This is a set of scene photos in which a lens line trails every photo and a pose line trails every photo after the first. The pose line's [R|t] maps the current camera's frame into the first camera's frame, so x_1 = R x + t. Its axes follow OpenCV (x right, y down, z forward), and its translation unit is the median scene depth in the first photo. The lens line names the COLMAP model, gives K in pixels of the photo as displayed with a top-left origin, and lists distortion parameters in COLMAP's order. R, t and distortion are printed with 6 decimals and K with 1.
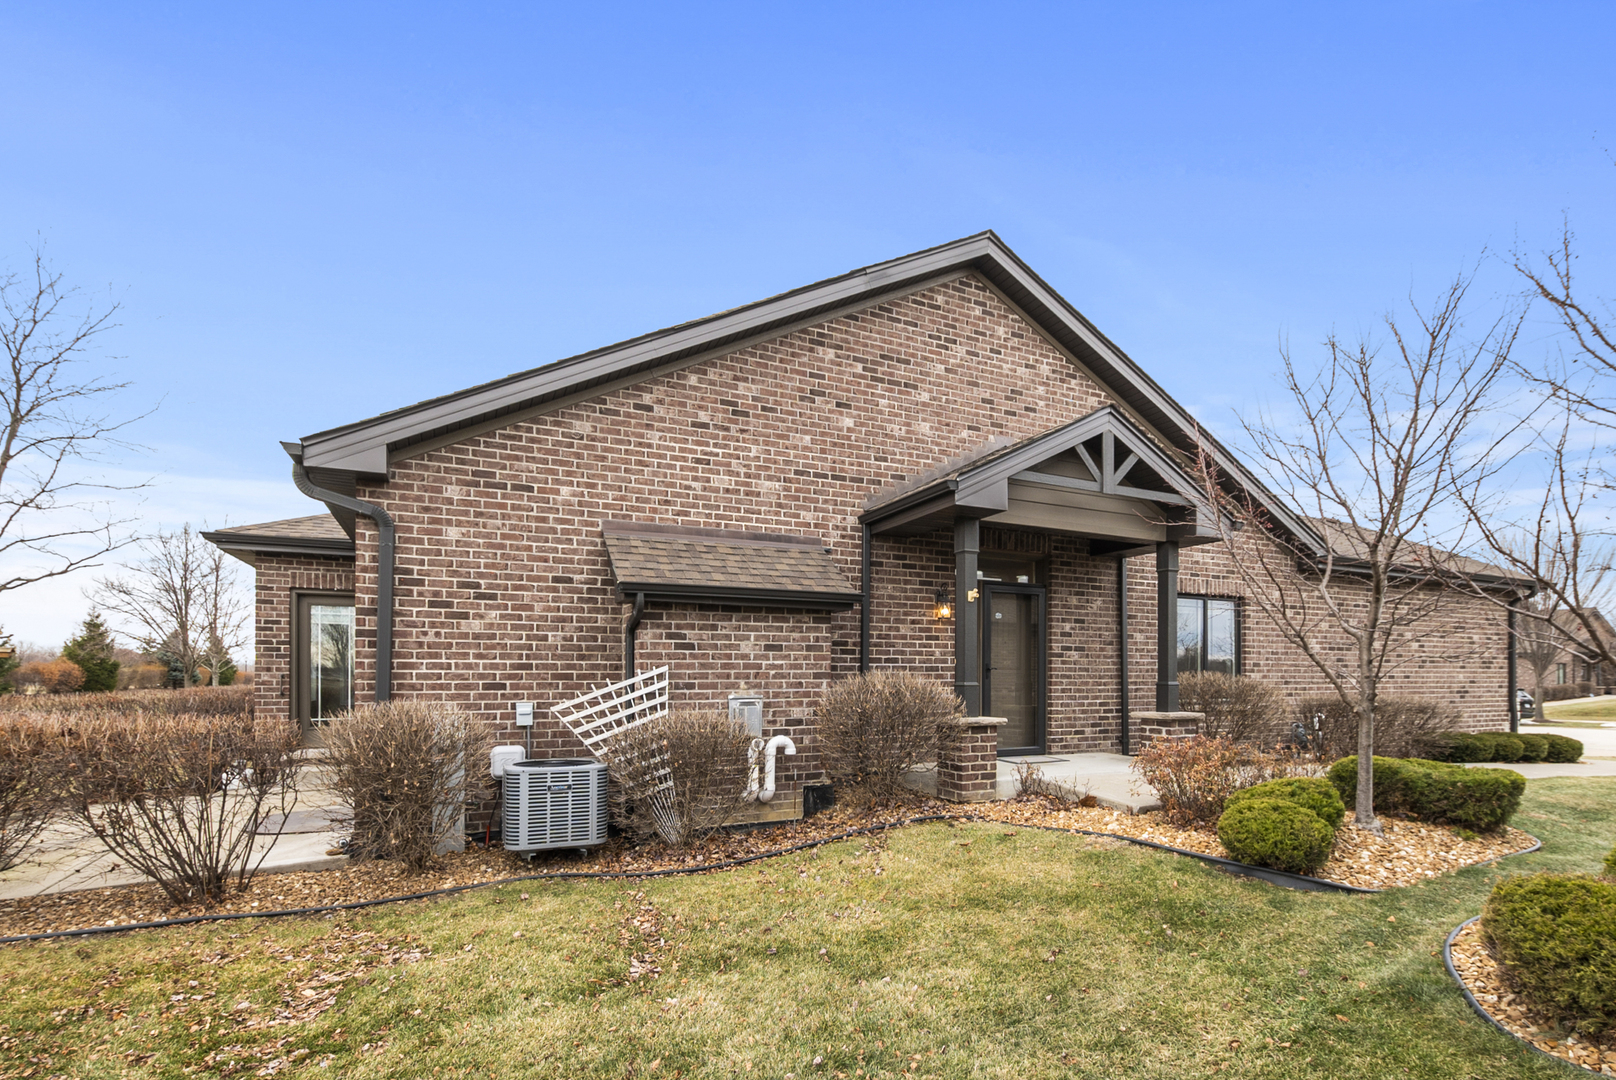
lens RADIAL K [[739.9, 0, 813.3], [0, 739.9, 539.5], [0, 0, 1]] dist [0.022061, -0.009090]
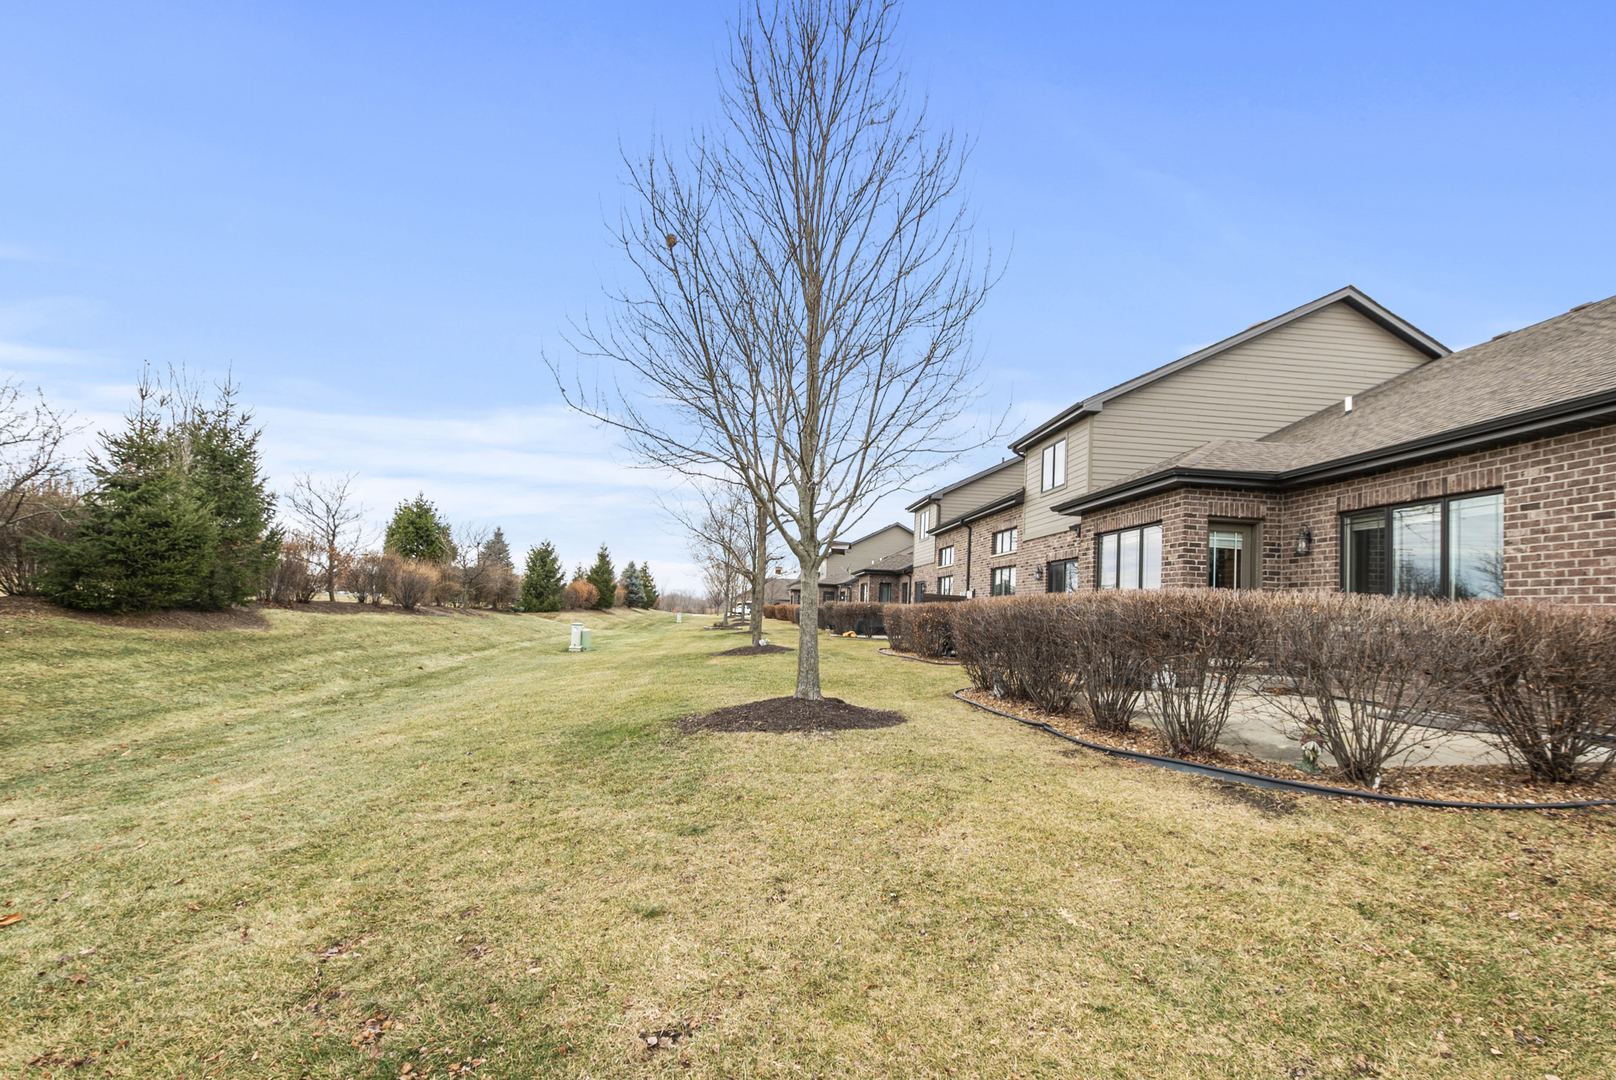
lens RADIAL K [[739.9, 0, 813.3], [0, 739.9, 539.5], [0, 0, 1]] dist [0.022061, -0.009090]
pose [[0.949818, 0.006830, -0.312728, -1.113588], [0.016975, 0.997163, 0.073335, 0.010371], [0.312342, -0.074963, 0.947008, -0.314205]]
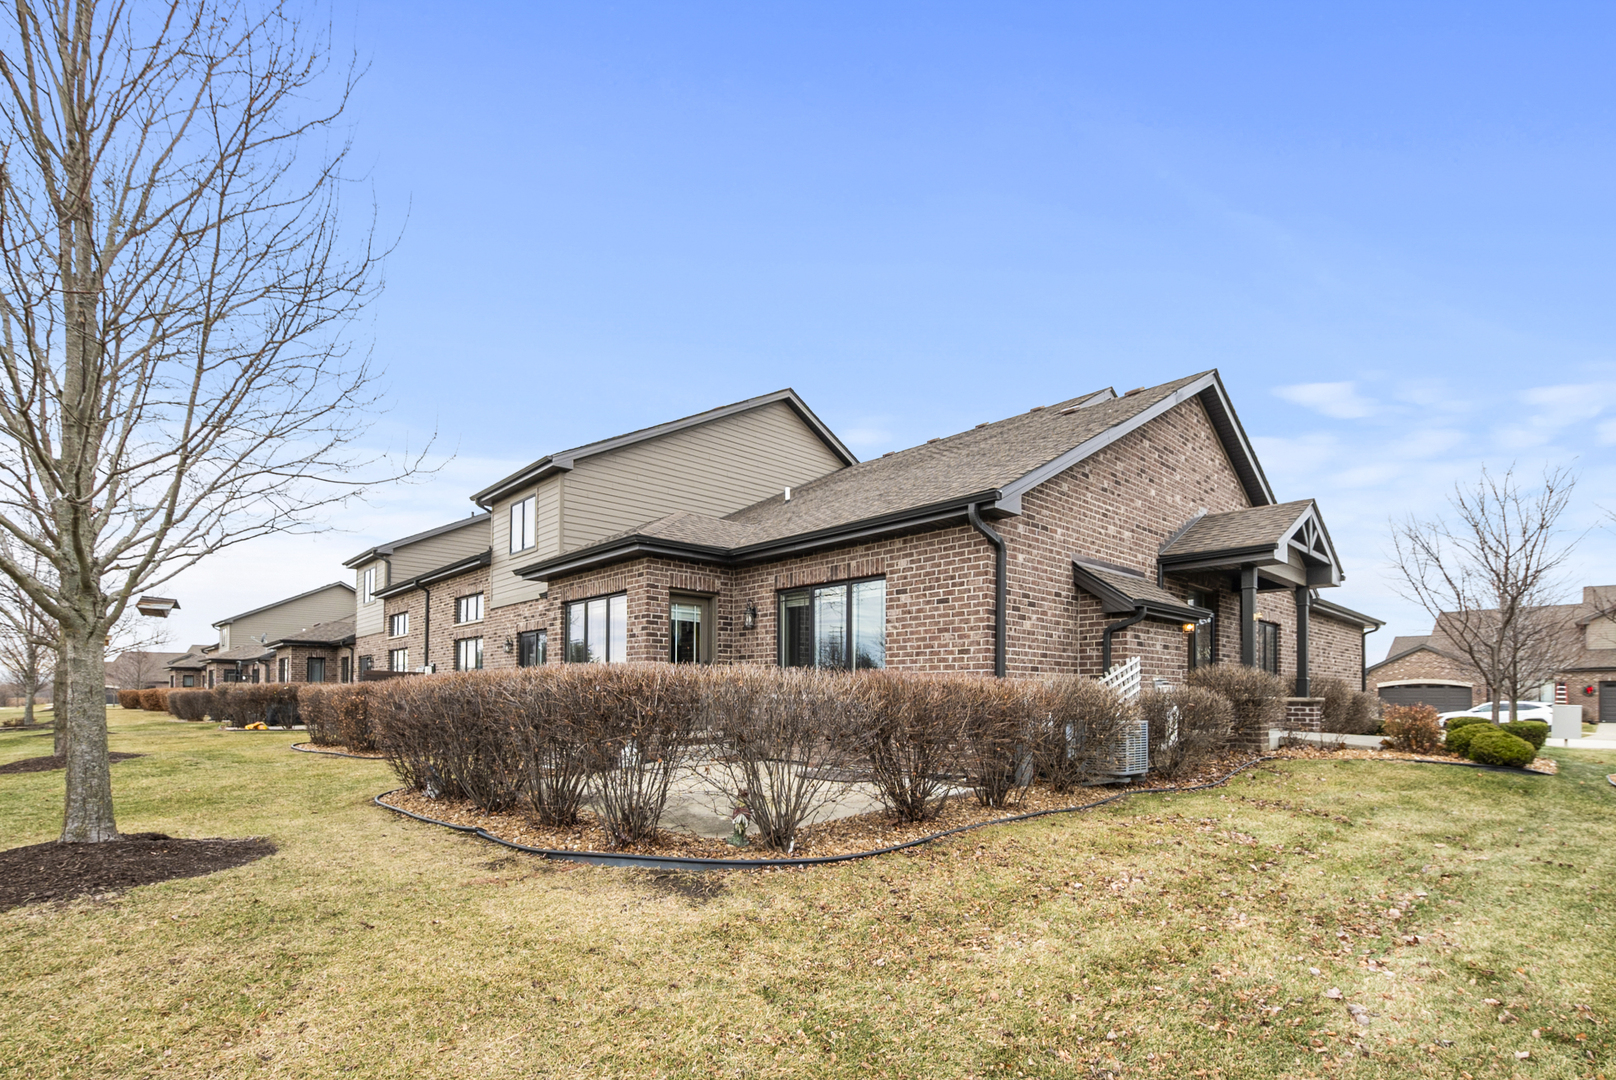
lens RADIAL K [[739.9, 0, 813.3], [0, 739.9, 539.5], [0, 0, 1]] dist [0.022061, -0.009090]
pose [[0.949150, 0.069176, 0.307129, -1.028158], [-0.060881, 0.997477, -0.036520, 0.024892], [-0.308880, 0.015965, 0.950967, -0.164782]]
